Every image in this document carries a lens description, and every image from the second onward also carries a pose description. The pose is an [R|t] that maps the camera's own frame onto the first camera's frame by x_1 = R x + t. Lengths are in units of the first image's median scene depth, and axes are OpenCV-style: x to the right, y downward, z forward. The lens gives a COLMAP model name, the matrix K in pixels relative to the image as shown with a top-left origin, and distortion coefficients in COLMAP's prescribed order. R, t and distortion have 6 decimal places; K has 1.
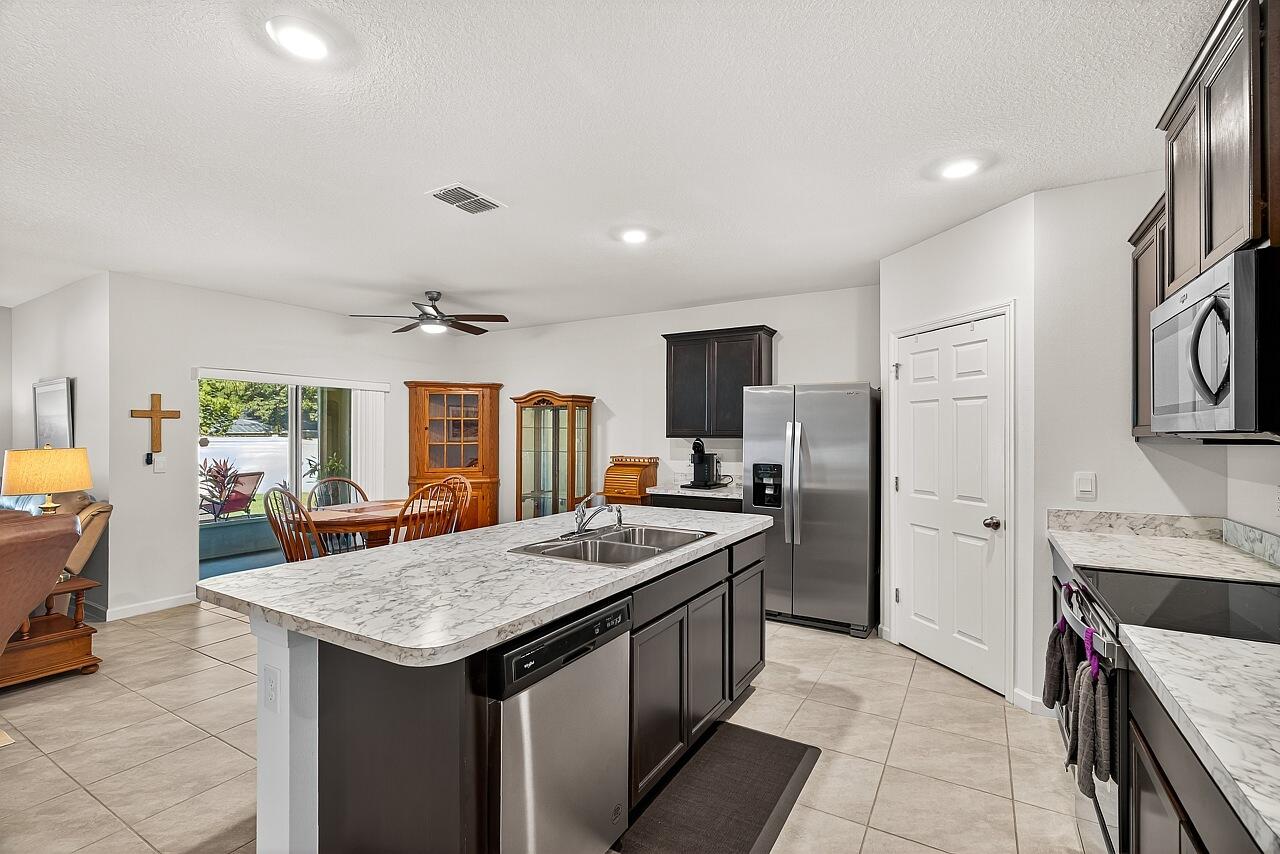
lens RADIAL K [[577.8, 0, 632.6], [0, 577.8, 433.9], [0, 0, 1]] dist [-0.002388, 0.003593]
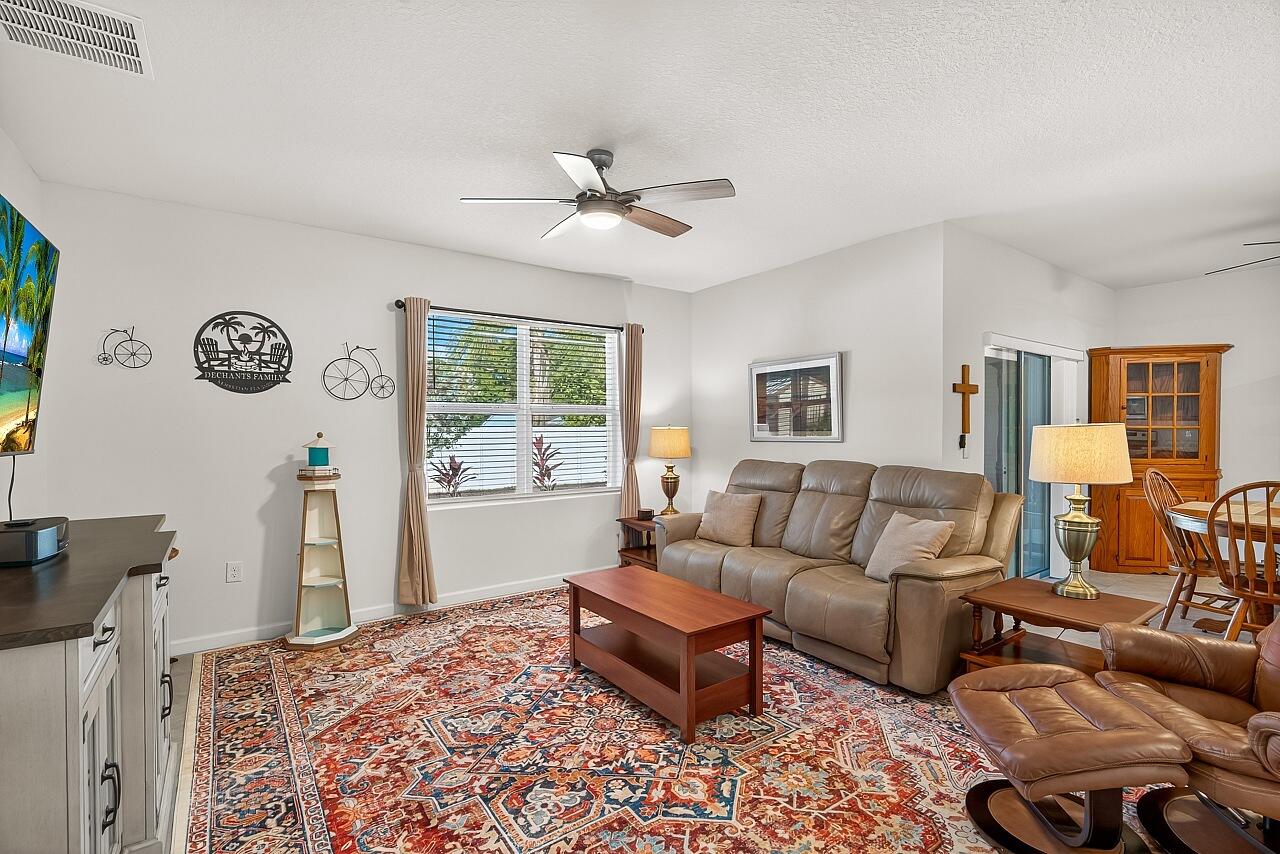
lens RADIAL K [[577.8, 0, 631.9], [0, 577.8, 440.9], [0, 0, 1]] dist [-0.002388, 0.003593]
pose [[0.919146, 0.003030, -0.393905, -0.937778], [0.005714, 0.999763, 0.021024, 0.021396], [0.393875, -0.021574, 0.918911, 0.035389]]
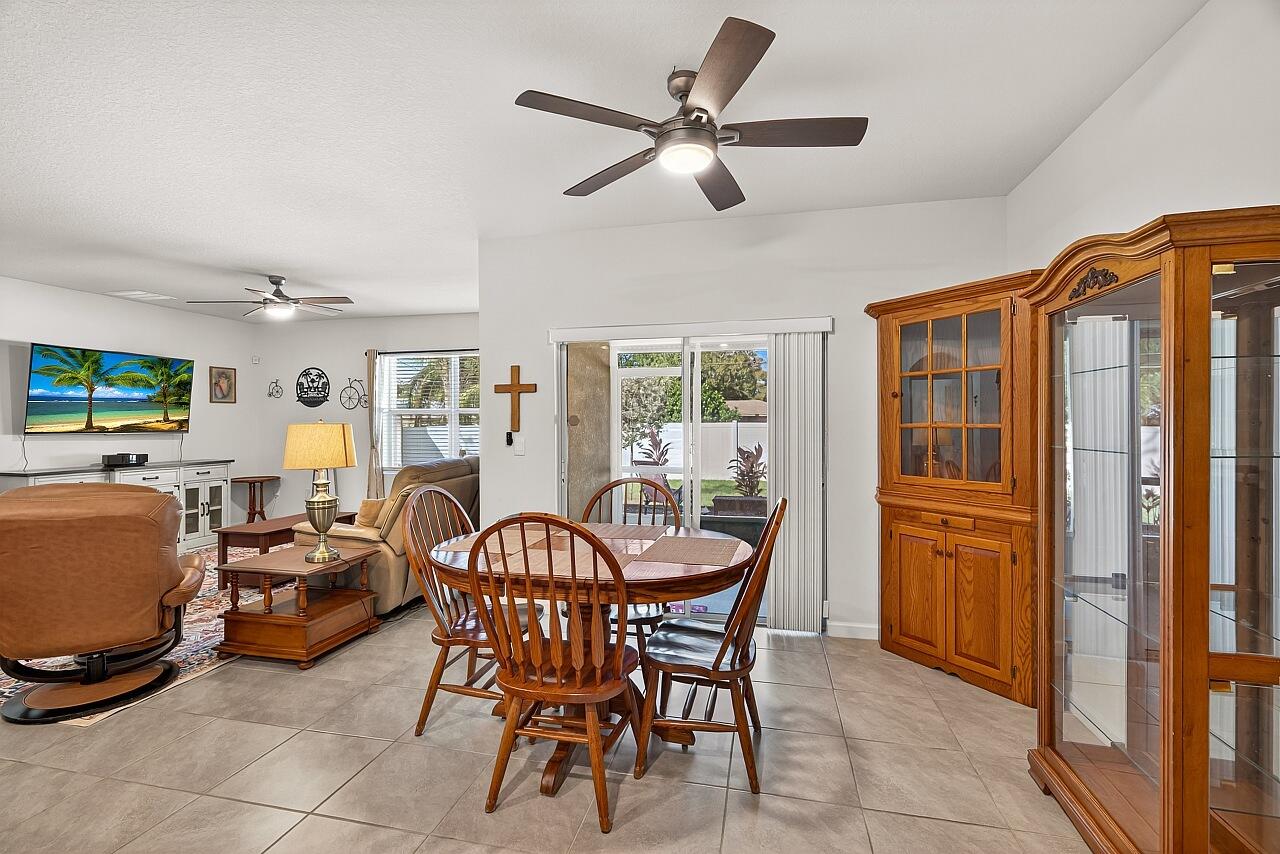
lens RADIAL K [[577.8, 0, 638.0], [0, 577.8, 421.1], [0, 0, 1]] dist [-0.002388, 0.003593]
pose [[0.303946, -0.006063, -0.952670, 0.070383], [0.003412, 0.999980, -0.005275, 0.021075], [0.952683, -0.001648, 0.303960, 0.908729]]
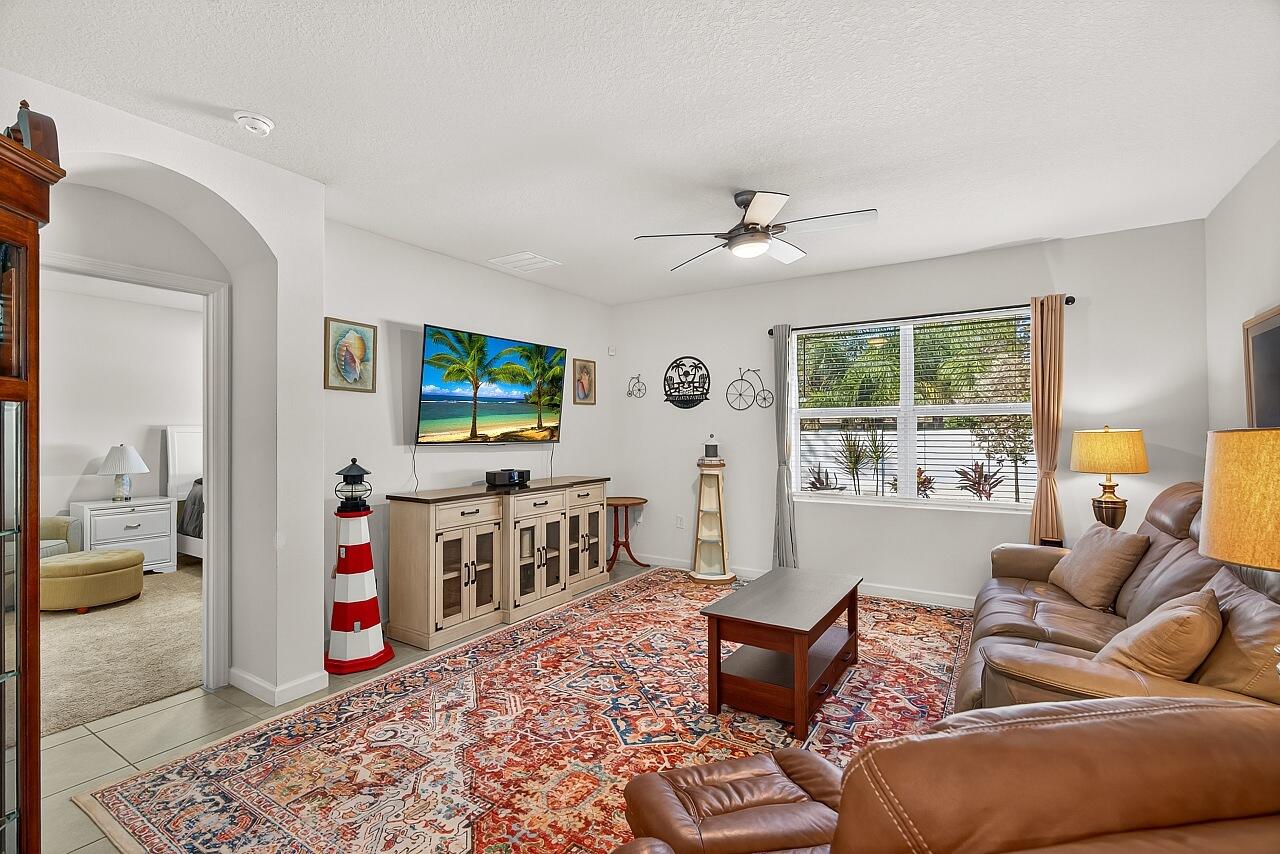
lens RADIAL K [[577.8, 0, 636.3], [0, 577.8, 435.9], [0, 0, 1]] dist [-0.002388, 0.003593]
pose [[-0.021769, 0.007615, -0.999734, -0.512443], [0.004852, 0.999960, 0.007511, 0.018162], [0.999751, -0.004687, -0.021805, 0.462334]]
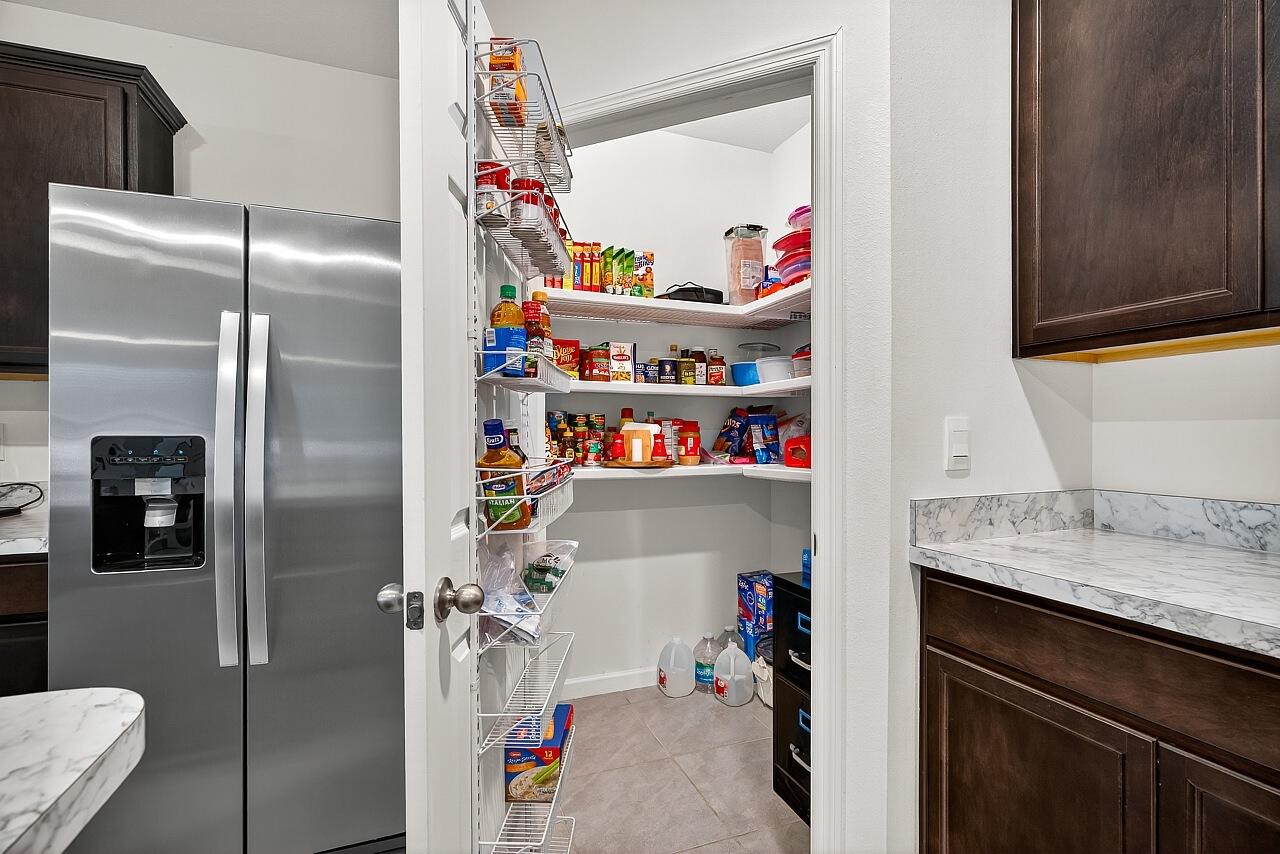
lens RADIAL K [[577.8, 0, 637.4], [0, 577.8, 437.6], [0, 0, 1]] dist [-0.002388, 0.003593]
pose [[0.623487, -0.003702, 0.781825, 0.143169], [0.000963, 0.999992, 0.003967, 0.049696], [-0.781833, -0.001721, 0.623486, 0.557403]]
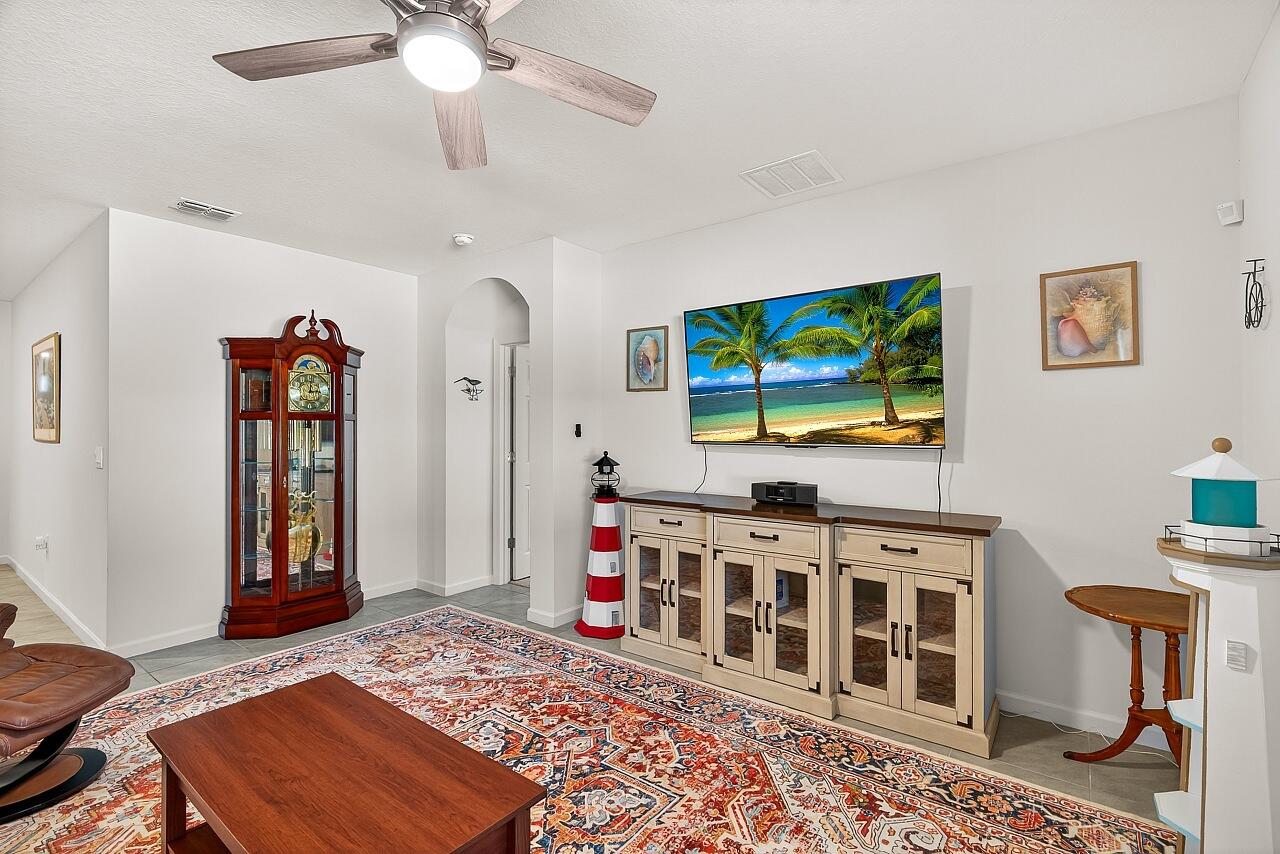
lens RADIAL K [[577.8, 0, 642.5], [0, 577.8, 446.1], [0, 0, 1]] dist [-0.002388, 0.003593]
pose [[-0.995154, -0.007584, 0.098032, -1.359336], [-0.005615, 0.999777, 0.020348, 0.024683], [-0.098164, 0.019699, -0.994975, 0.907014]]
